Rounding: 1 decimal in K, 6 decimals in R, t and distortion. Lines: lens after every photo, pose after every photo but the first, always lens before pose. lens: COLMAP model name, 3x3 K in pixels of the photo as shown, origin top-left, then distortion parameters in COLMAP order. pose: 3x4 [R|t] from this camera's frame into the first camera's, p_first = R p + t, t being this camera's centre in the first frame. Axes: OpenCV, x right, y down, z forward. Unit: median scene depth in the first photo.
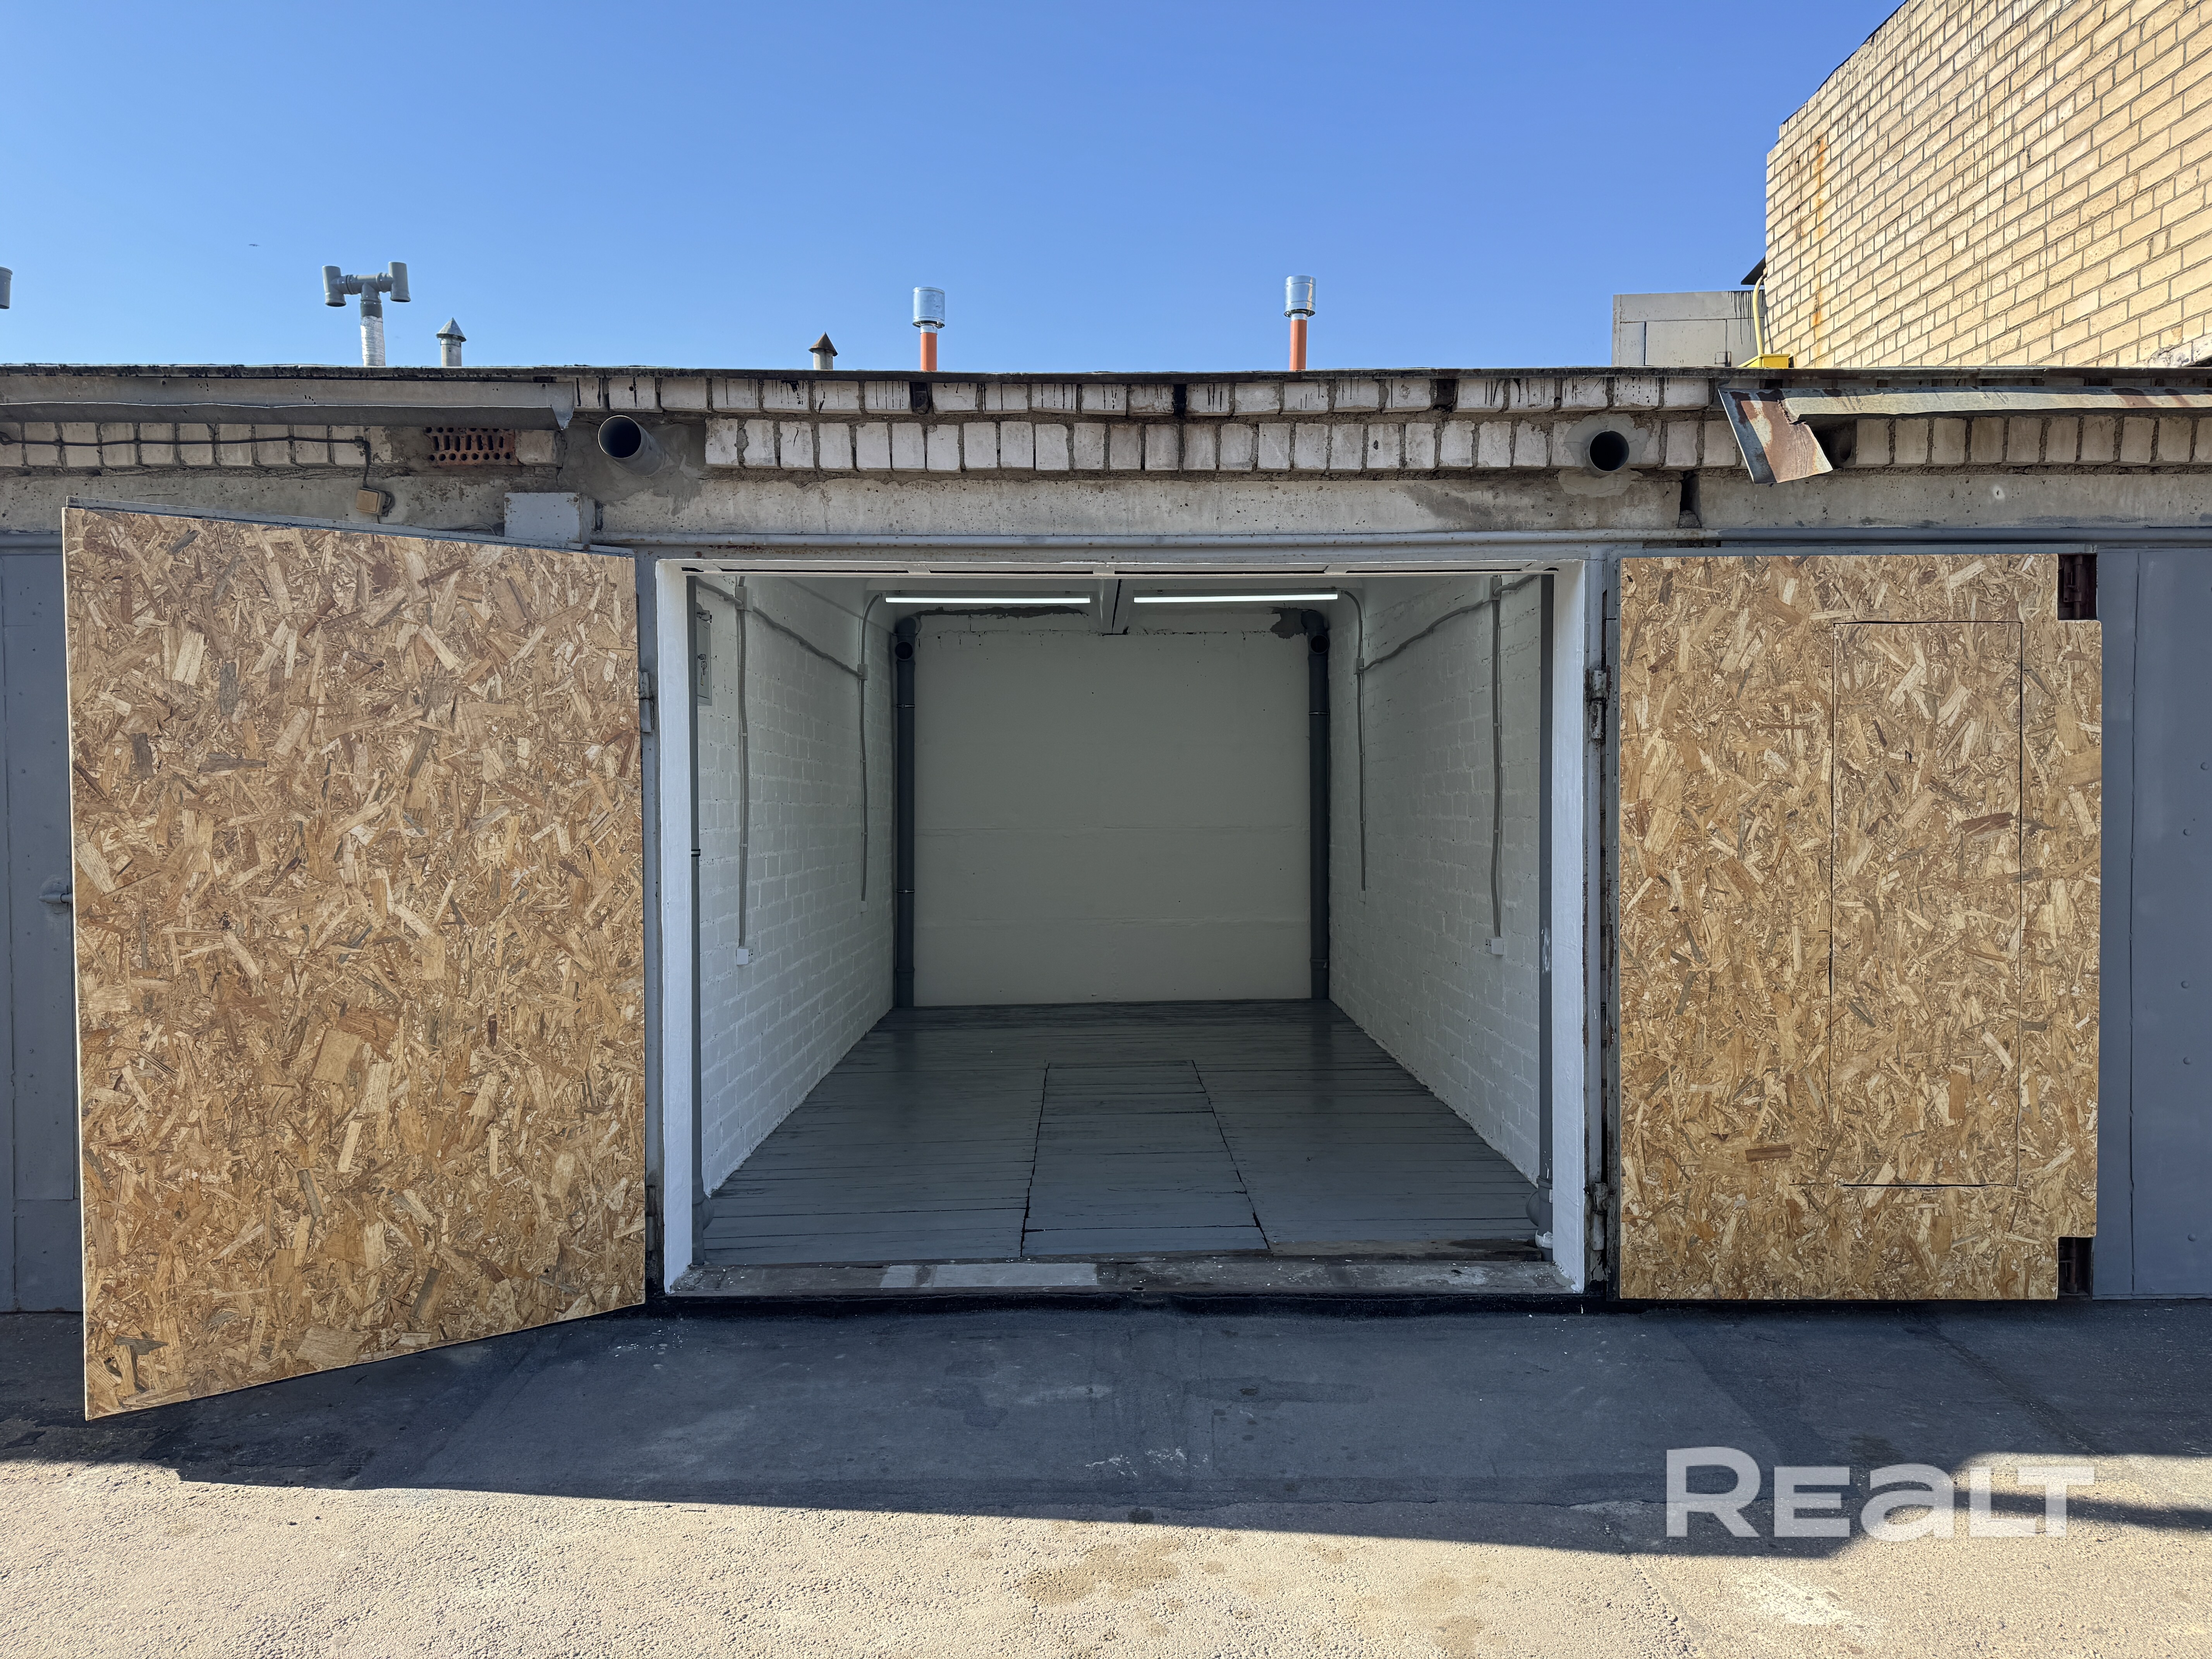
lens RADIAL K [[1646.8, 0, 1103.2], [0, 1646.8, 847.6], [0, 0, 1]] dist [-0.041663, 0.007784]
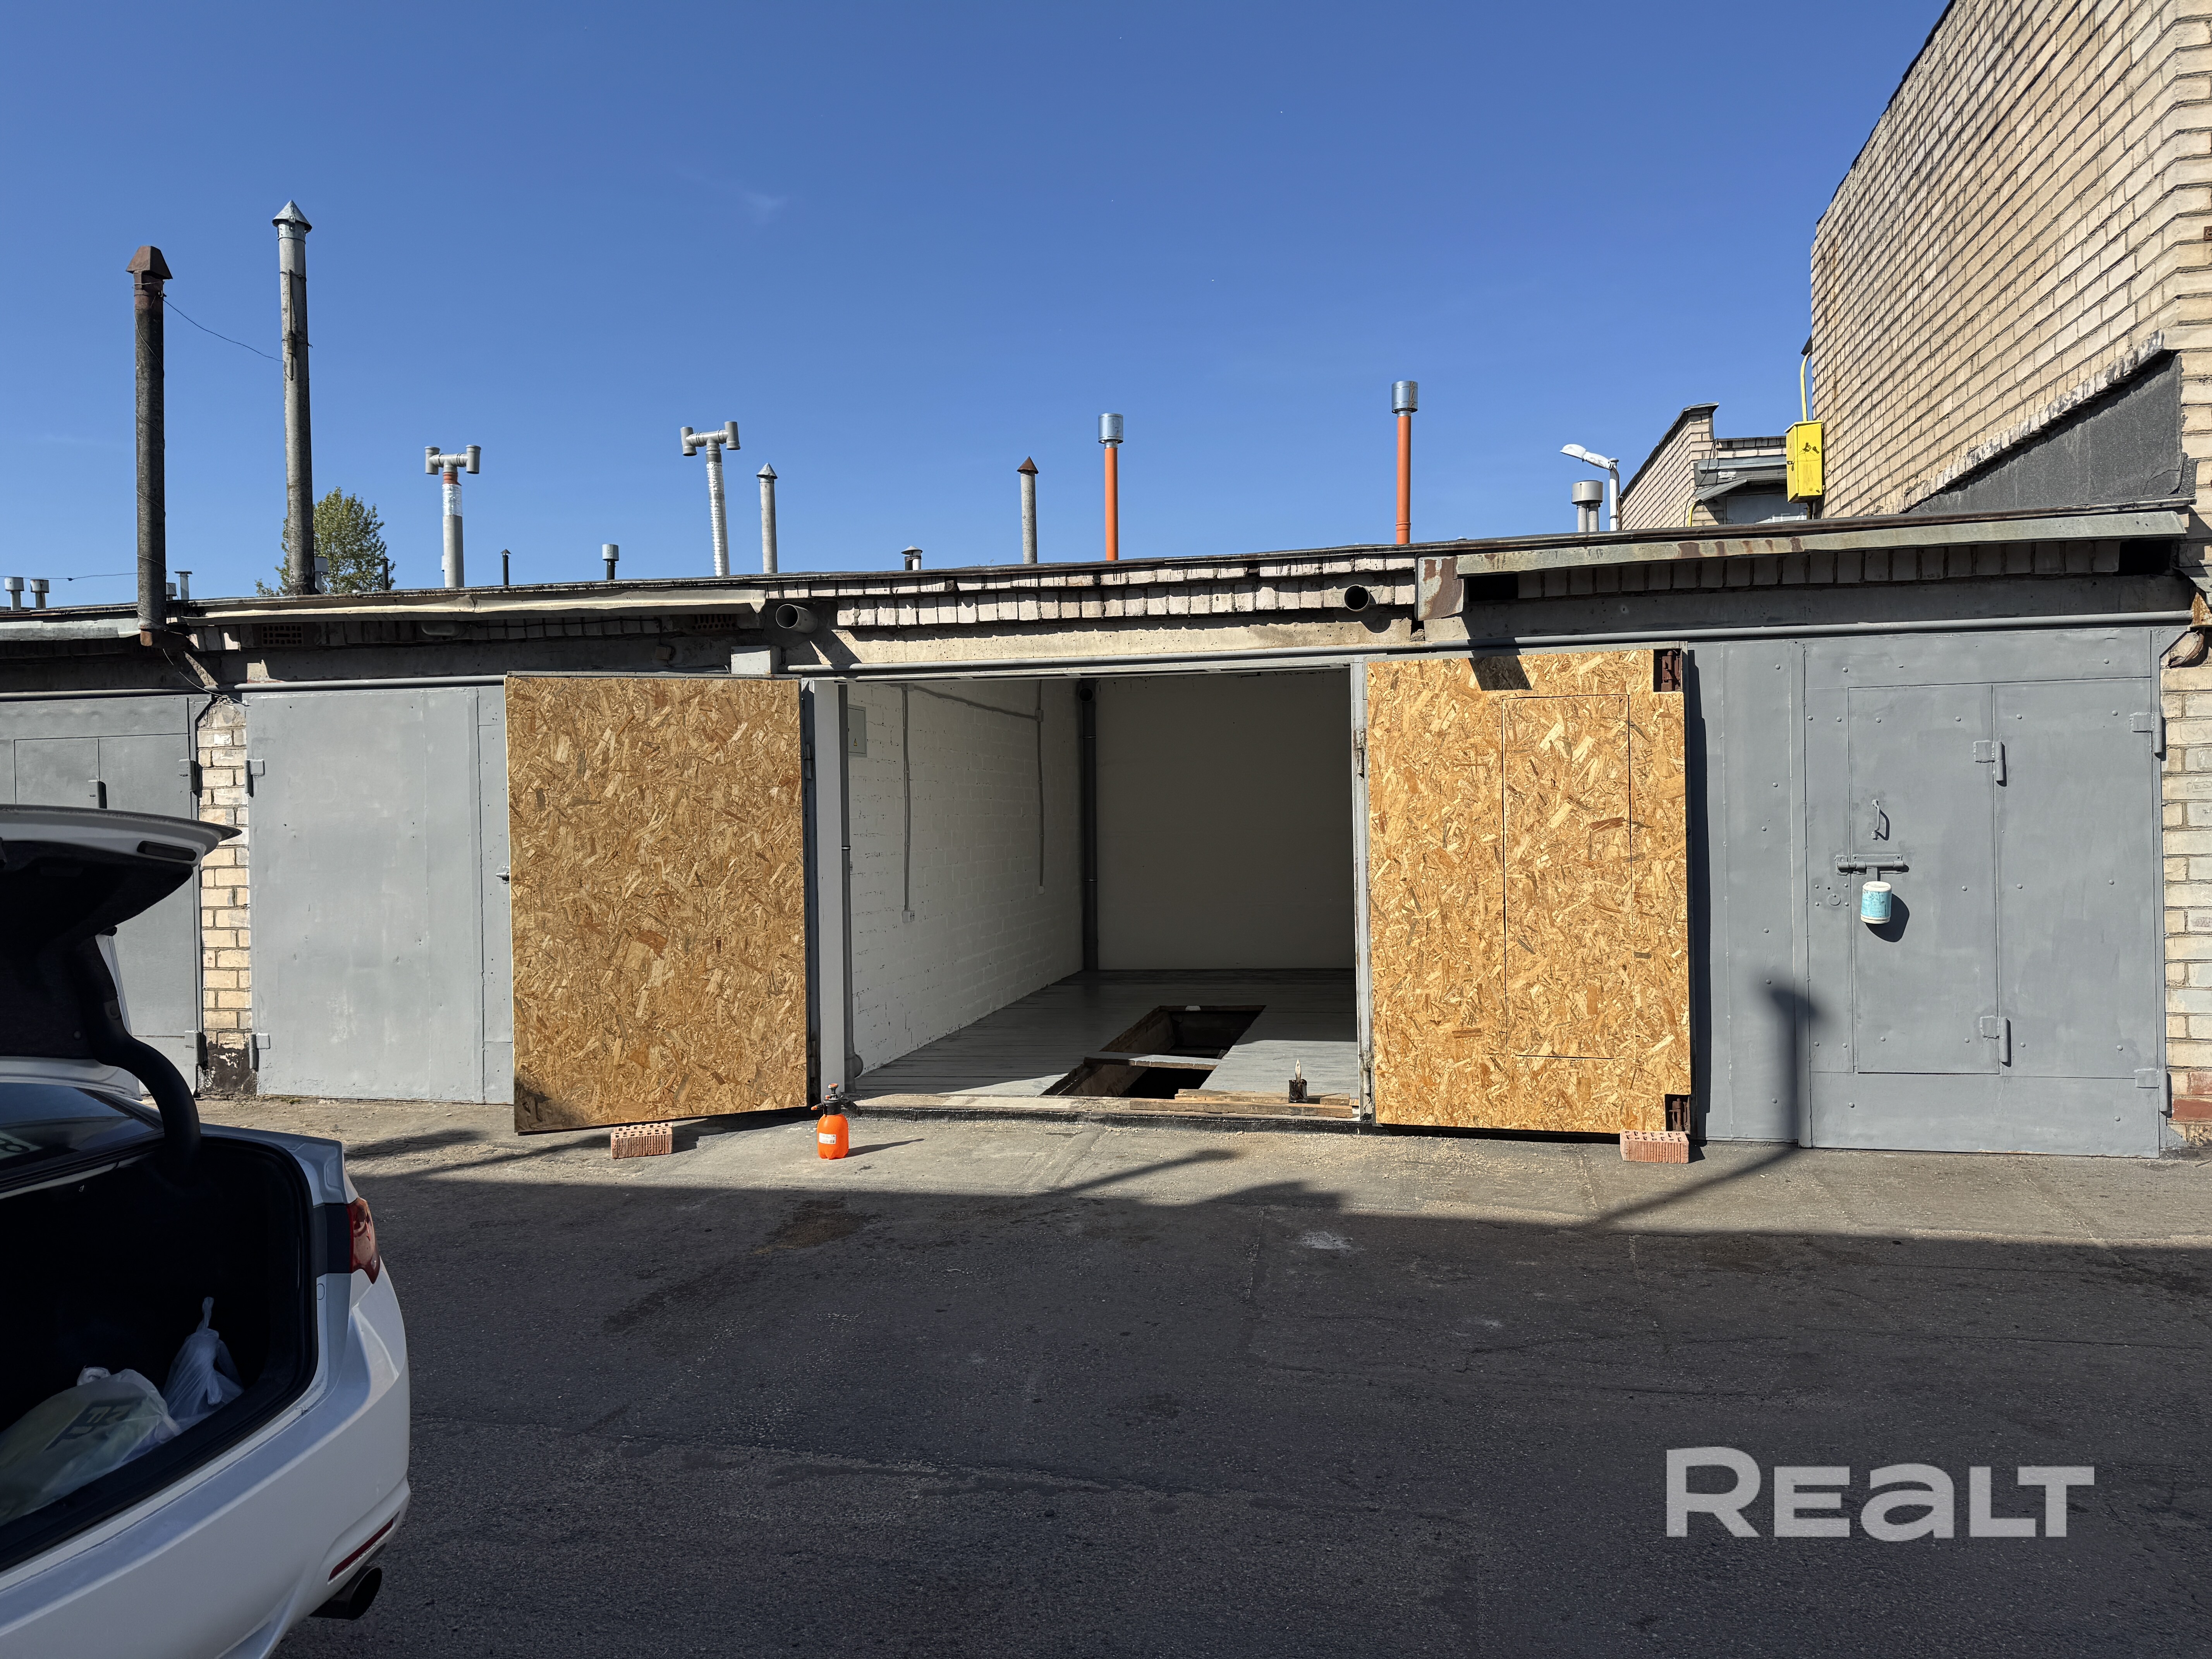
lens RADIAL K [[1646.8, 0, 1108.5], [0, 1646.8, 817.1], [0, 0, 1]] dist [-0.041663, 0.007784]
pose [[0.973428, -0.009931, -0.228777, 0.438694], [0.004854, 0.999730, -0.022742, 0.011746], [0.228941, 0.021027, 0.973213, -0.639597]]
